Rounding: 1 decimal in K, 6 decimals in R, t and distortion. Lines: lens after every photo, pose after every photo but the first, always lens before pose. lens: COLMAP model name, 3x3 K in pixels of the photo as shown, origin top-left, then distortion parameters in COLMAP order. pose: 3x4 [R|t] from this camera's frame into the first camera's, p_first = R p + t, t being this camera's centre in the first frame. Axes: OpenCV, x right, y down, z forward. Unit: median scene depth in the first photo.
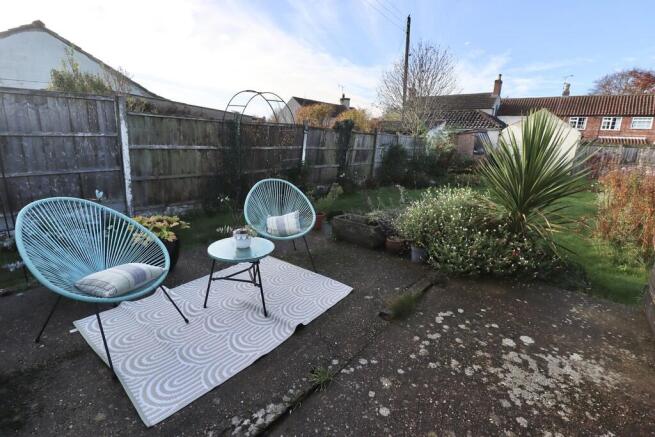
lens RADIAL K [[305.4, 0, 329.0], [0, 305.4, 212.7], [0, 0, 1]] dist [0.001079, -0.008292]
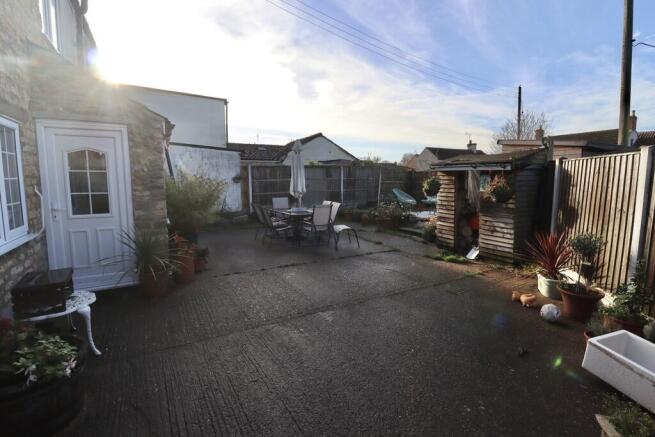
lens RADIAL K [[305.4, 0, 329.0], [0, 305.4, 212.7], [0, 0, 1]] dist [0.001079, -0.008292]
pose [[0.920489, 0.002192, -0.390762, 0.009472], [-0.054935, 0.990780, -0.123847, 0.087766], [0.386888, 0.135466, 0.912122, -0.345032]]
